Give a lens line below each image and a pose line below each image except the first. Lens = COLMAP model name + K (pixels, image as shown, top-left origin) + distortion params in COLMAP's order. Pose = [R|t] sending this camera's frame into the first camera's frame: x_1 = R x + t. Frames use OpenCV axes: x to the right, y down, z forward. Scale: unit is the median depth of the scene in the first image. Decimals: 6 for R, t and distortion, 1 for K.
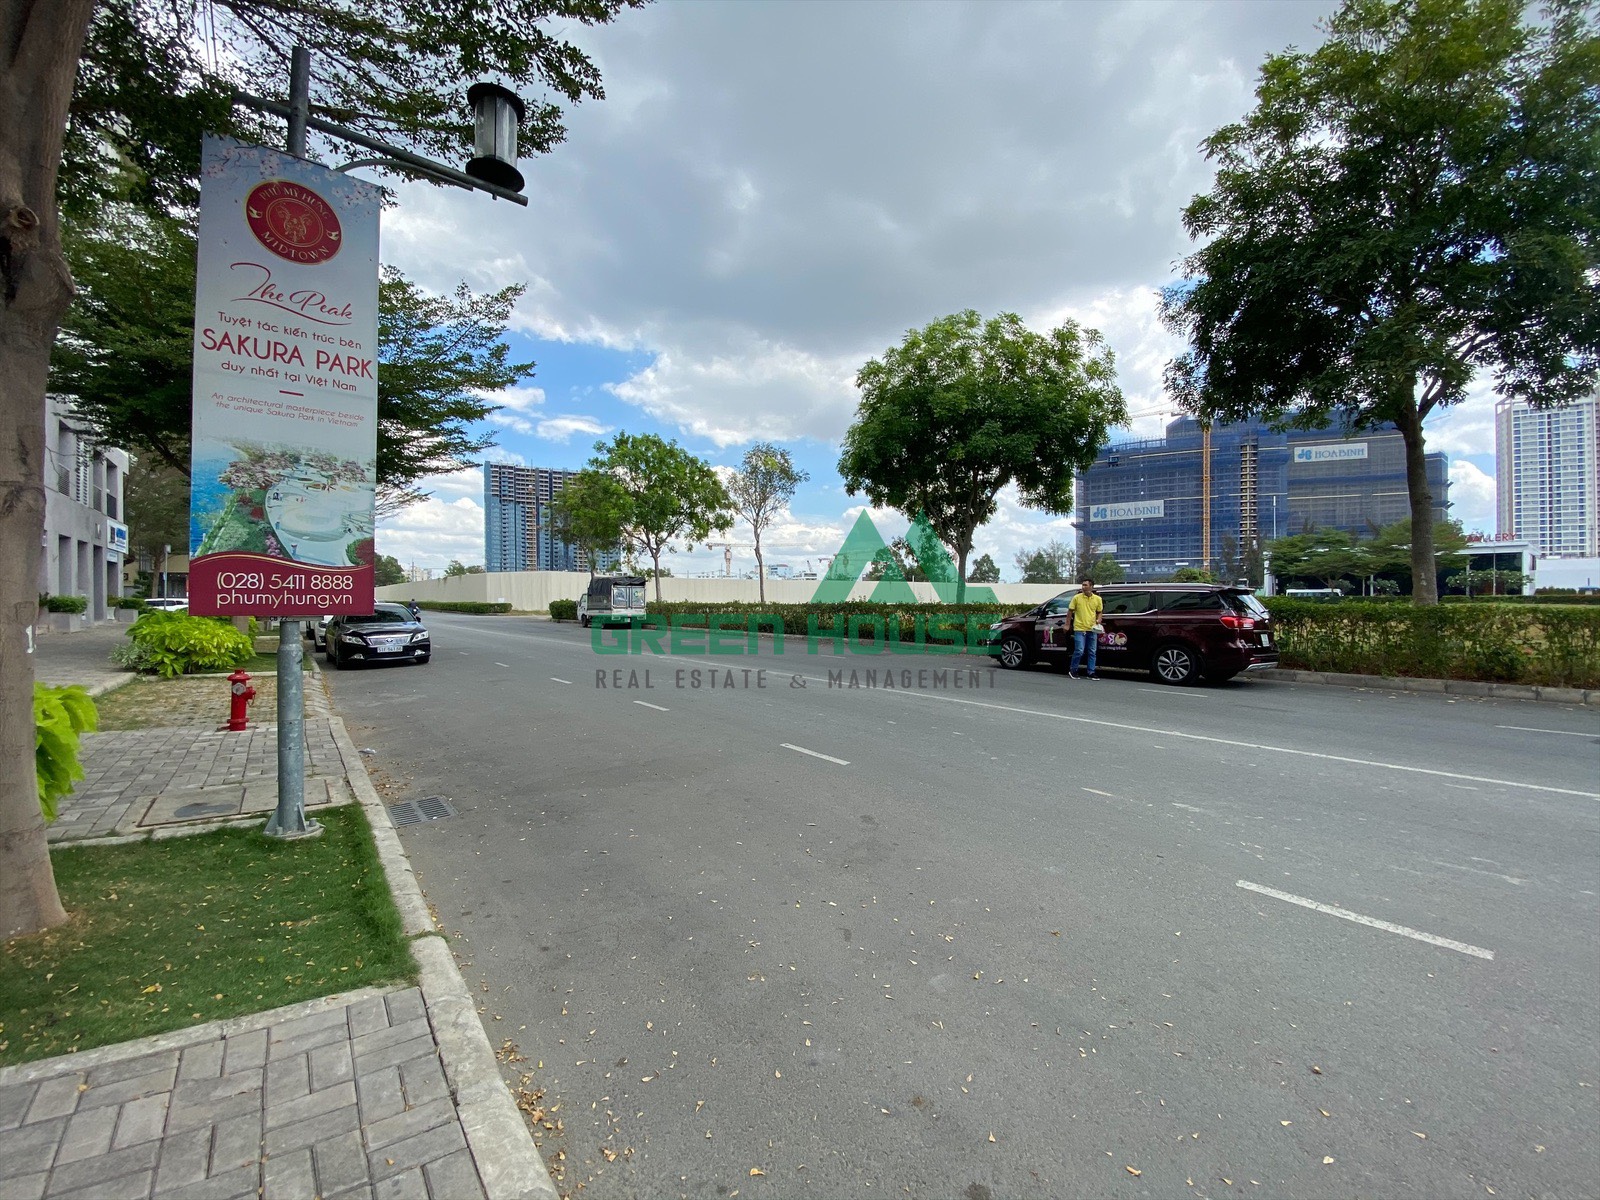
lens RADIAL K [[649.6, 0, 791.6], [0, 649.6, 602.2], [0, 0, 1]] dist [0.016305, -0.018820]
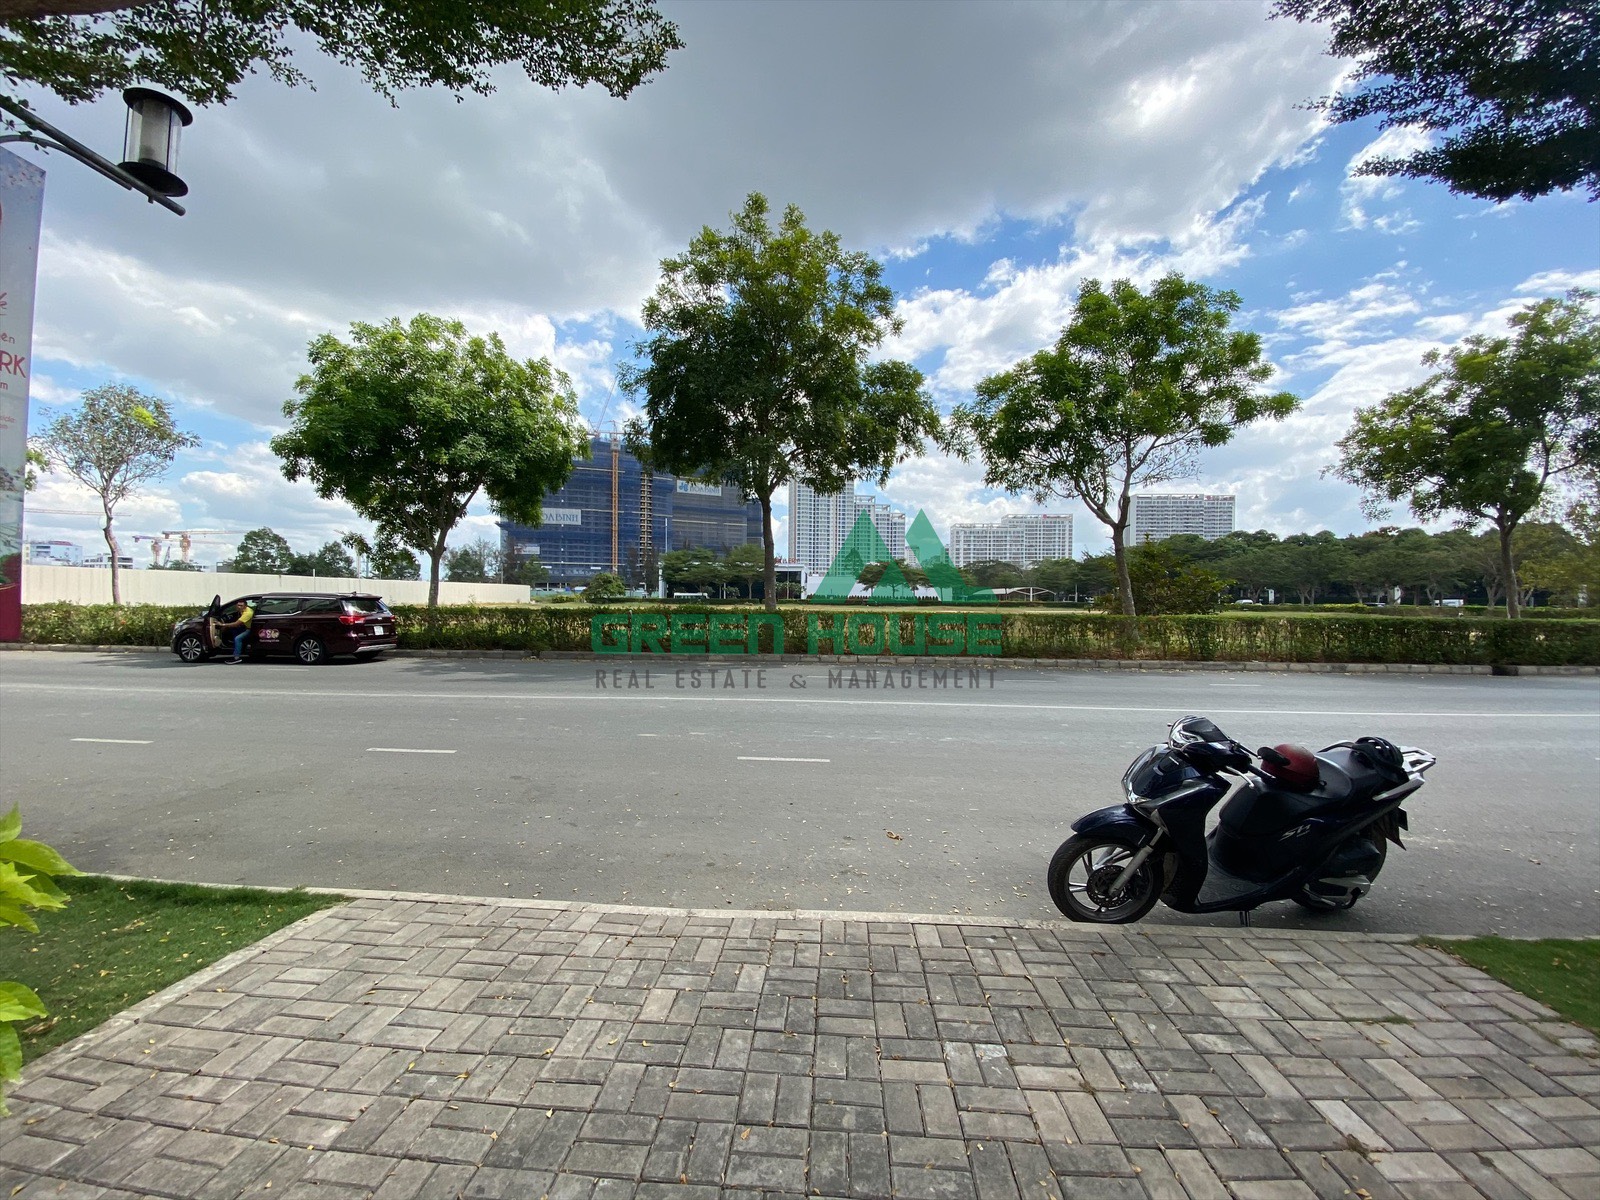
lens RADIAL K [[642.1, 0, 806.8], [0, 642.1, 606.3], [0, 0, 1]] dist [-0.000714, -0.016615]
pose [[0.652003, 0.000599, 0.758216, -0.110499], [-0.006657, 0.999966, 0.004935, -0.007098], [-0.758187, -0.008265, 0.651985, -0.071755]]
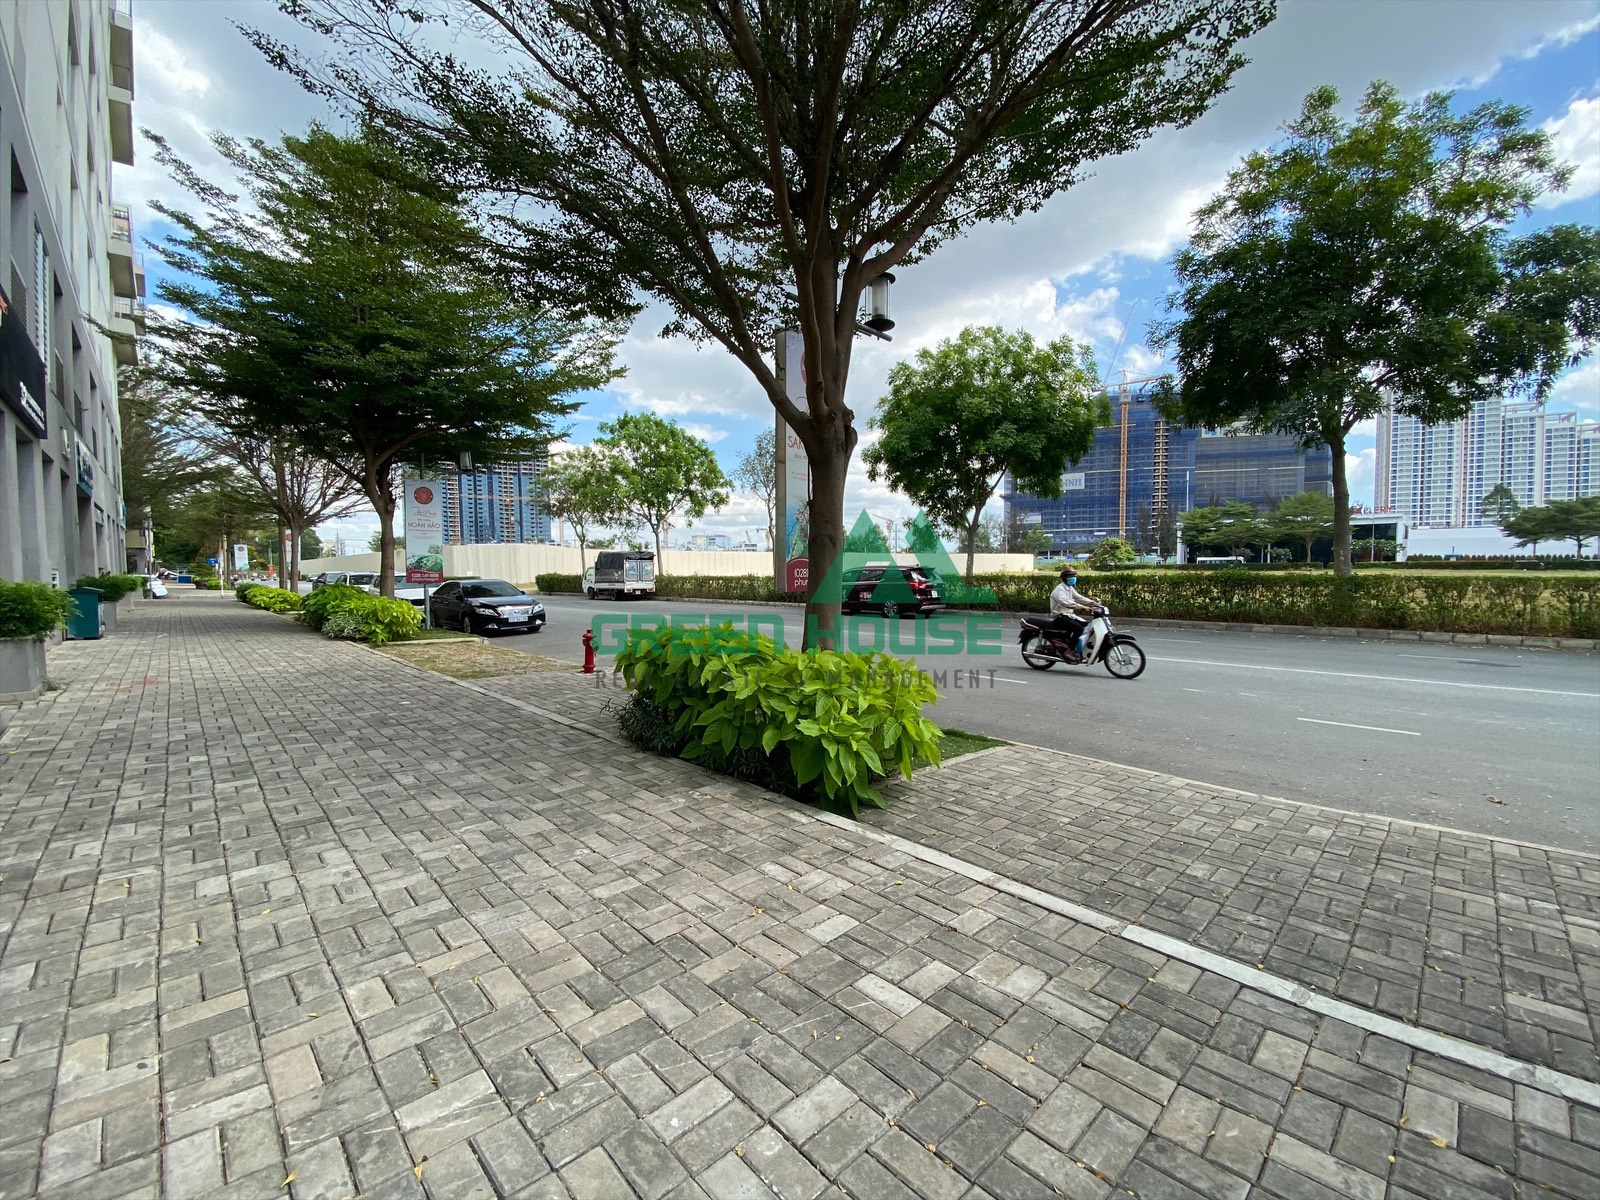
lens RADIAL K [[649.6, 0, 791.6], [0, 649.6, 602.2], [0, 0, 1]] dist [0.016305, -0.018820]
pose [[0.994707, -0.012707, 0.101963, -0.184563], [0.007991, 0.998885, 0.046530, -0.006062], [-0.102441, -0.045469, 0.993699, -0.142442]]
